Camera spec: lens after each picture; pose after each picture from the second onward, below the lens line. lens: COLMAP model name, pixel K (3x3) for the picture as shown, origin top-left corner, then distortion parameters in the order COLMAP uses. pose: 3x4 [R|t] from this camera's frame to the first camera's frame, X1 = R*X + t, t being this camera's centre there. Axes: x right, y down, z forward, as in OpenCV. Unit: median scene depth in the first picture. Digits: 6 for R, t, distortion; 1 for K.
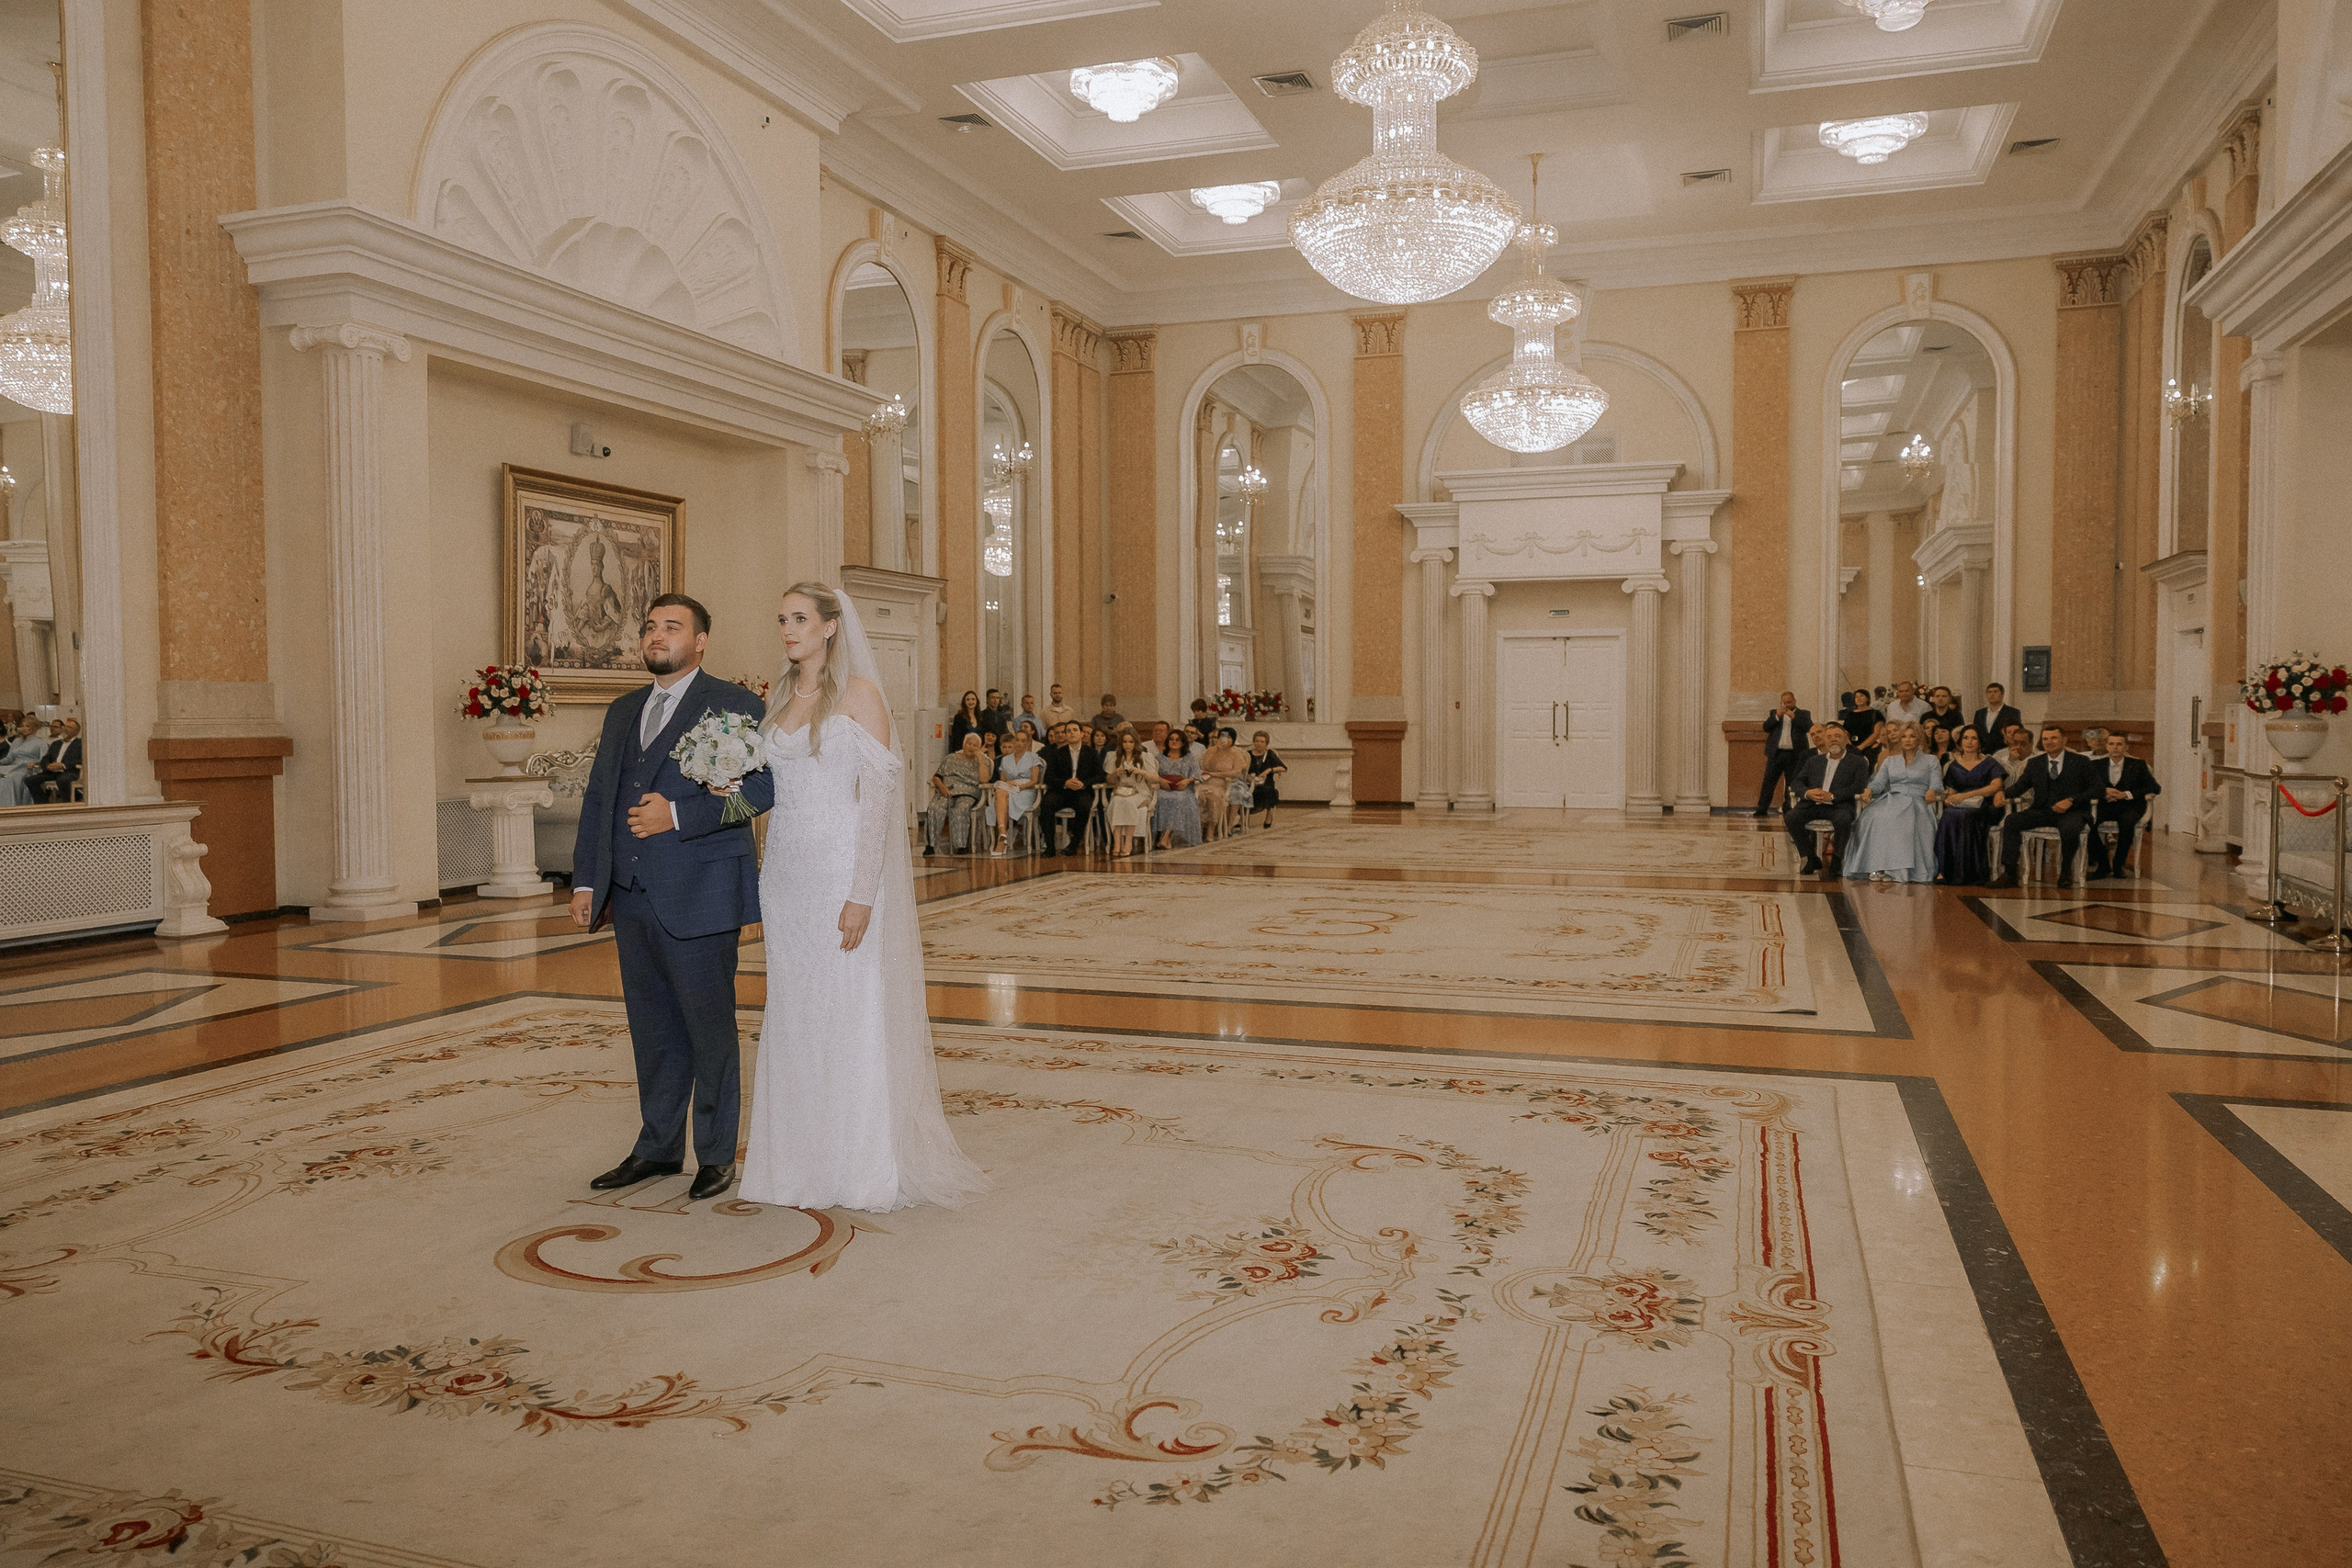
lens RADIAL K [[1664.6, 0, 1166.5], [0, 1664.6, 778.0], [0, 0, 1]] dist [0.003100, 0.002775]
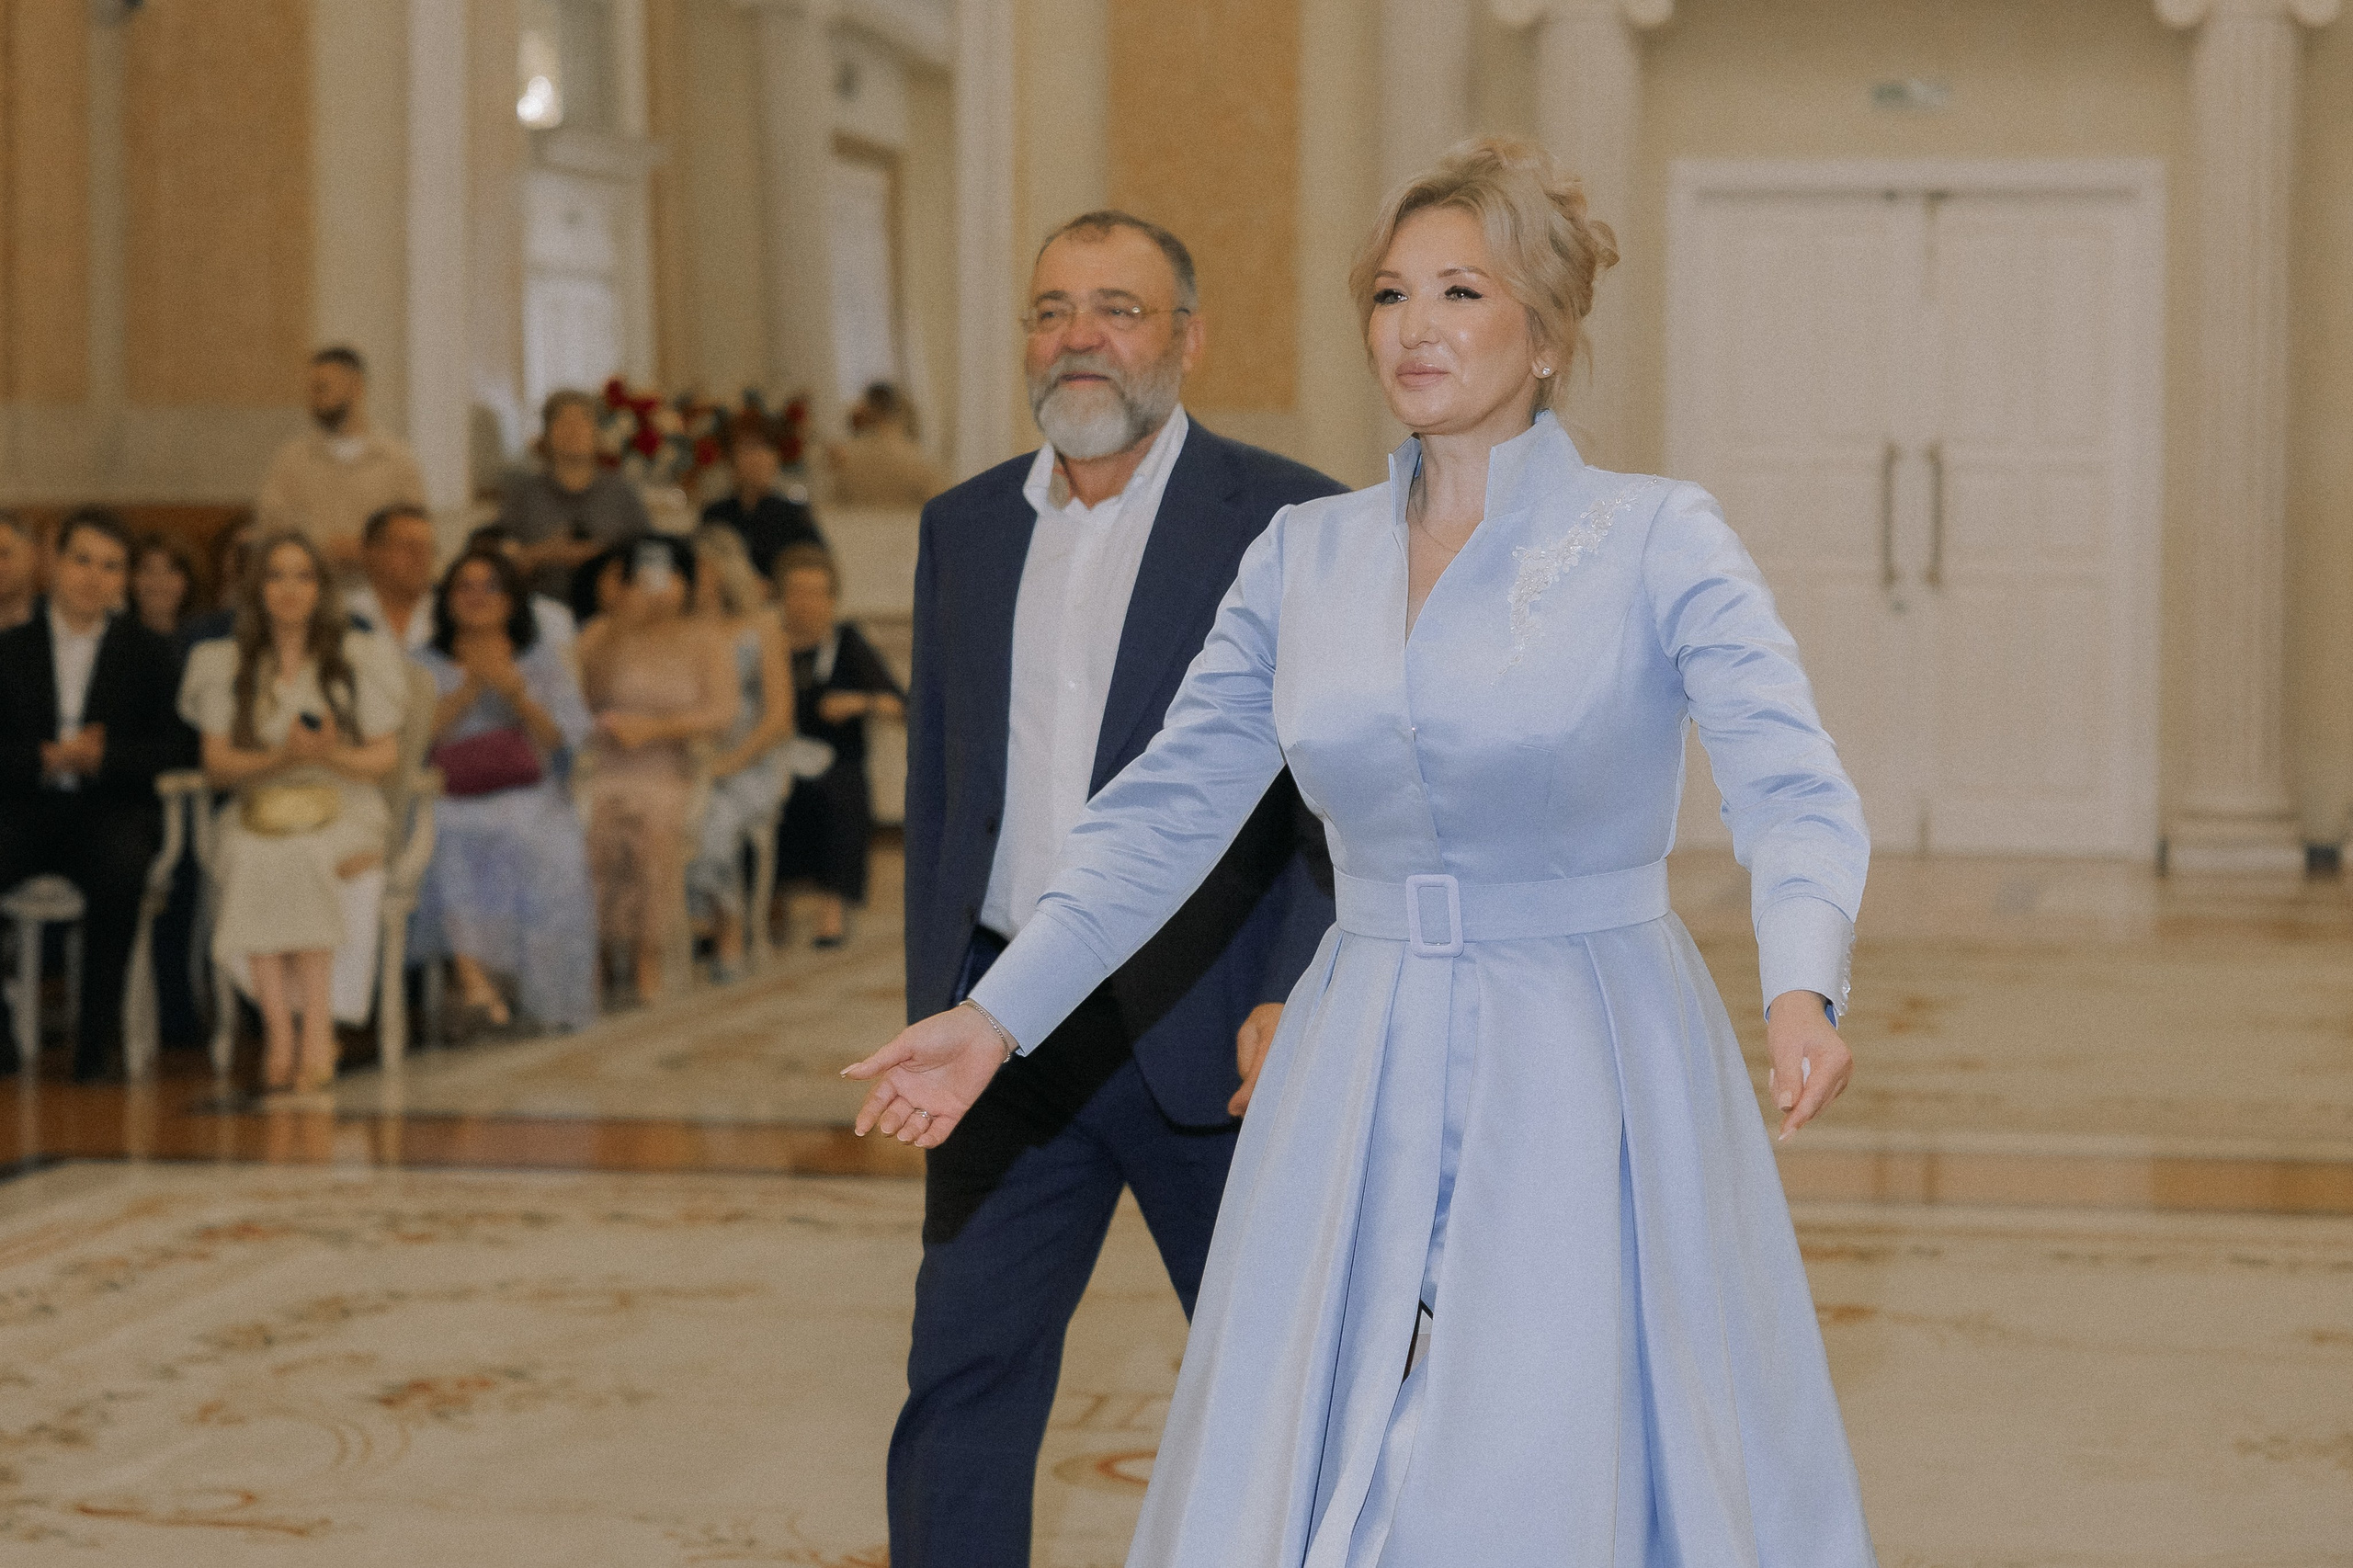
lens RADIAL K [[6082.3, 0, 1245.7], [0, 6082.3, 635.8], [0, 0, 1]] dist [-0.013819, 0.921494]
pose [[0.984648, 0.005284, 0.174470, -0.048149], [-0.003360, 0.999930, -0.011320, -0.007461], [-0.174517, 0.010560, 0.984598, 0.143562]]
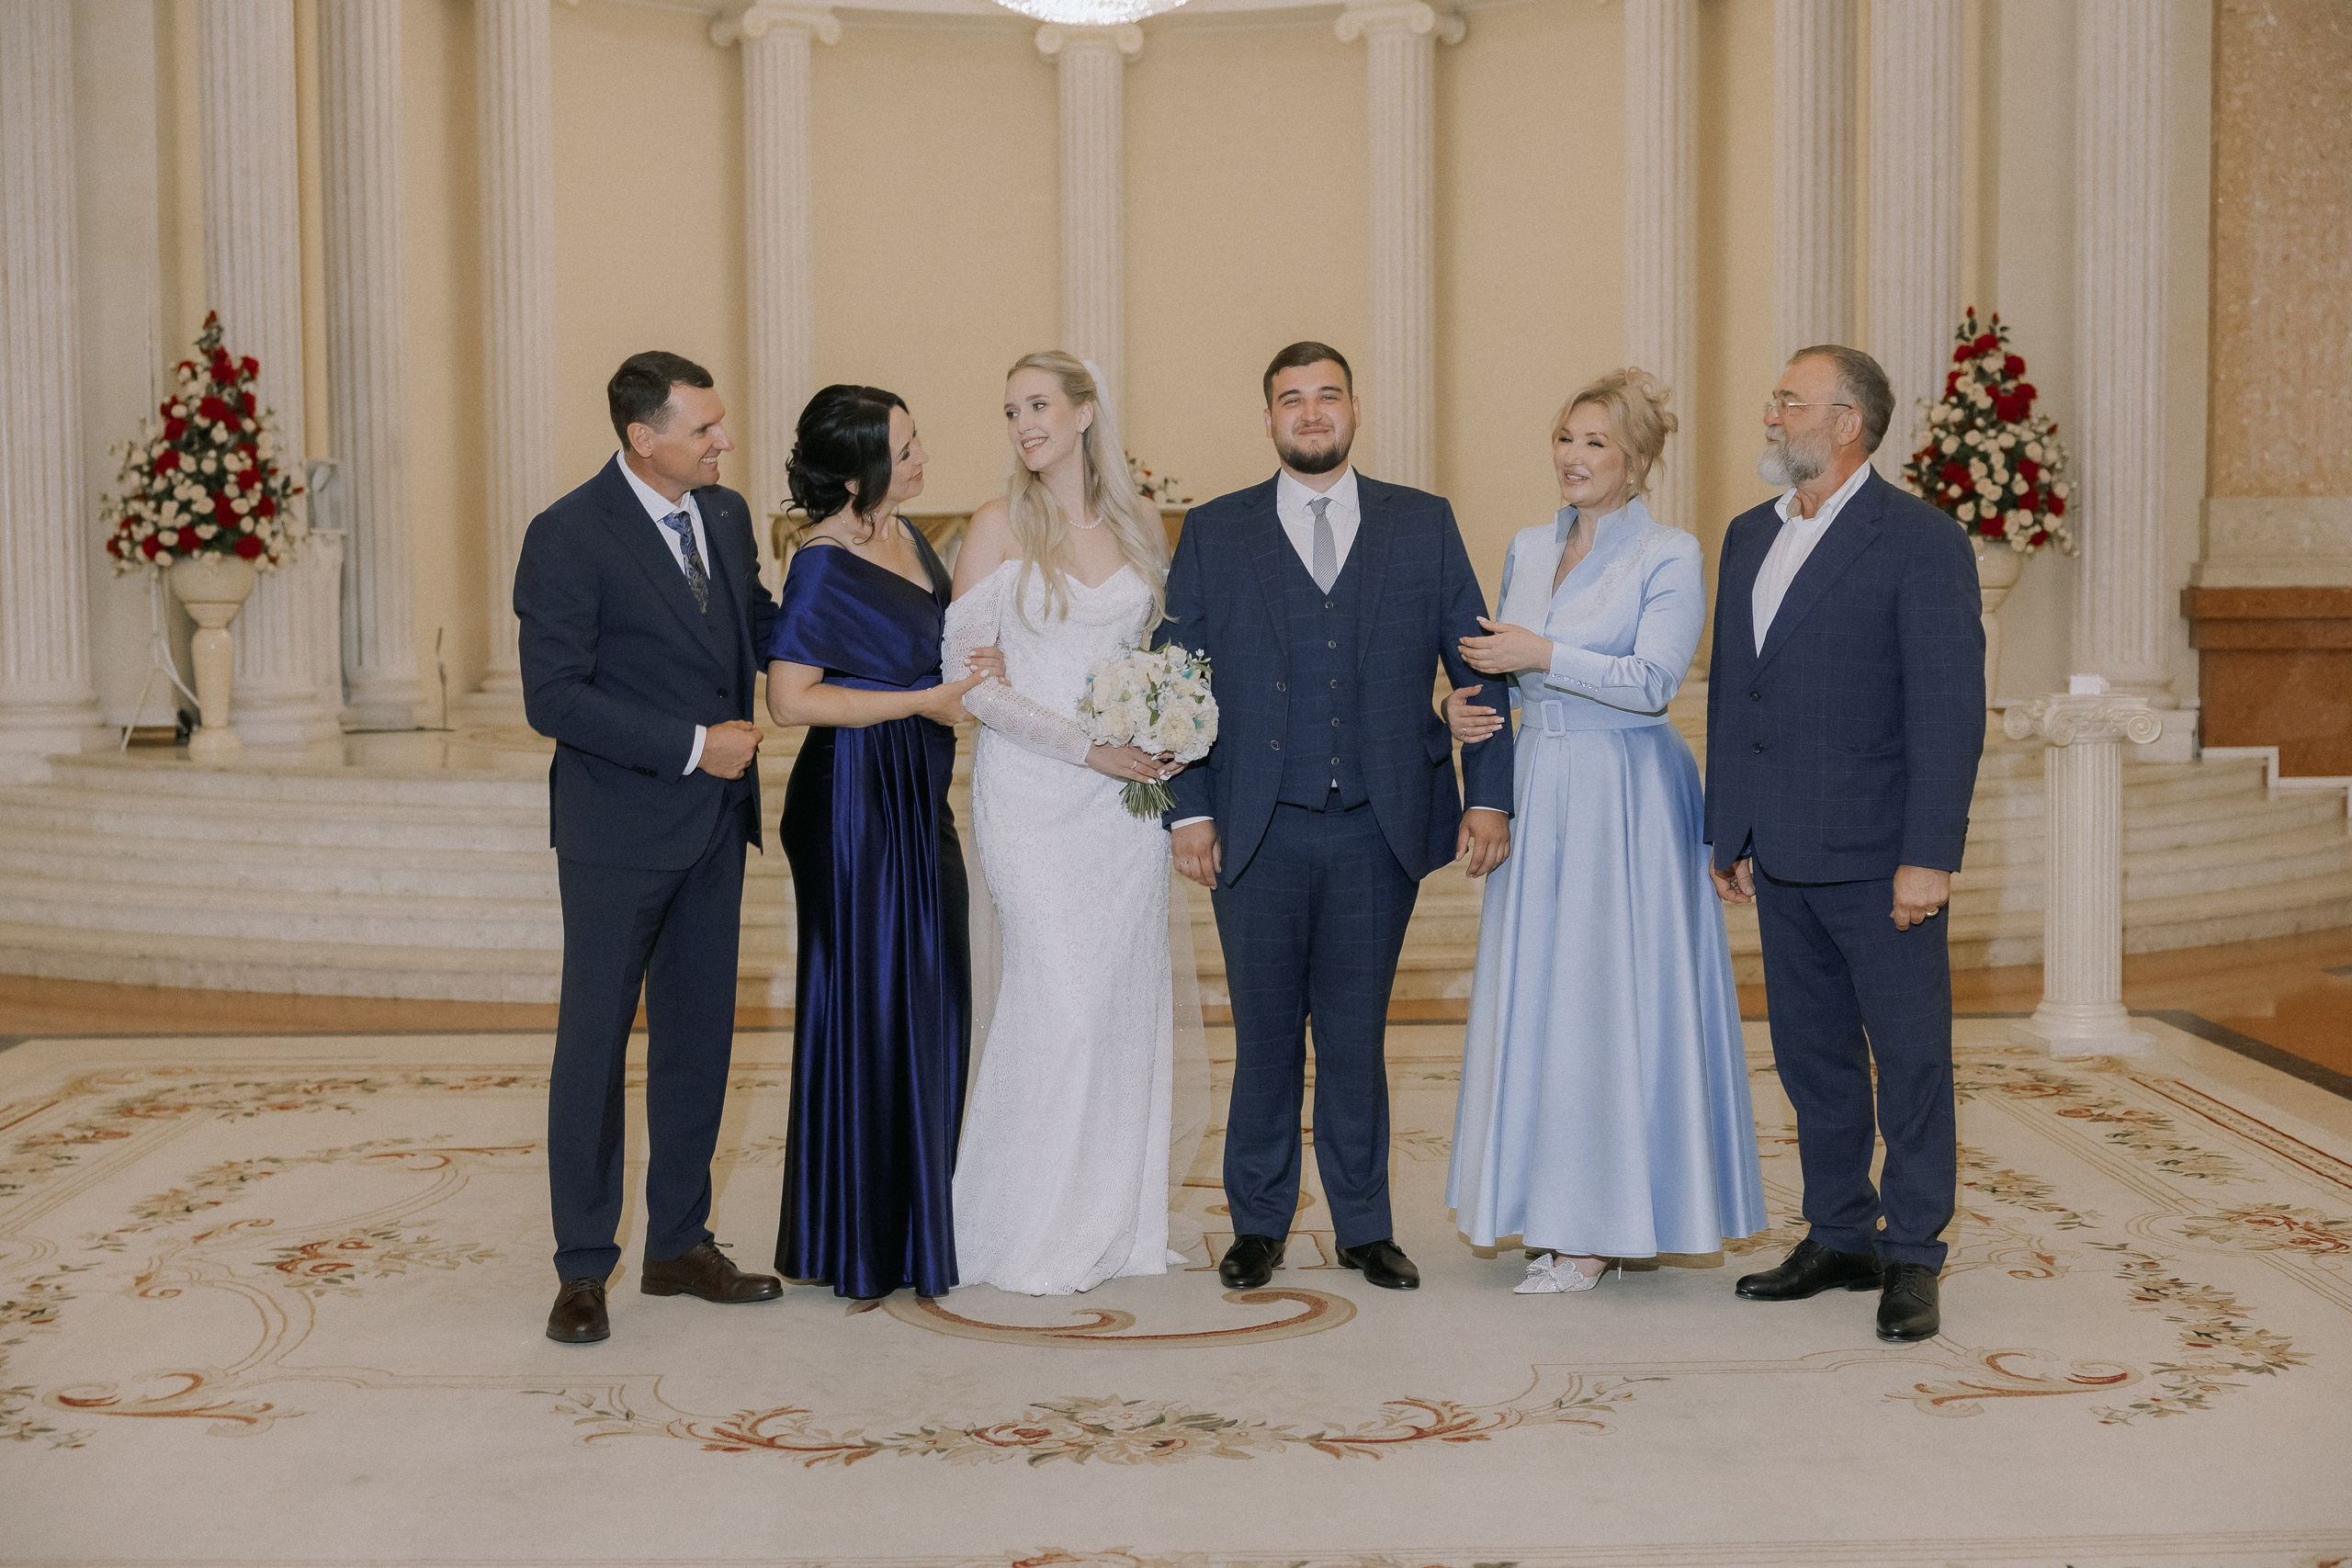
lens RADIAL K [[3121.8, 0, 1177.6], [0, 3121.8, 782.4], [0, 0, 1]] dist [0.025052, -0.019373]
pose [[-0.935994, 0.033925, -0.350376, 0.055905], [-0.001828, 0.994863, 0.101211, -0.021618], [0.352010, 0.095373, -0.931125, 0.692855]]
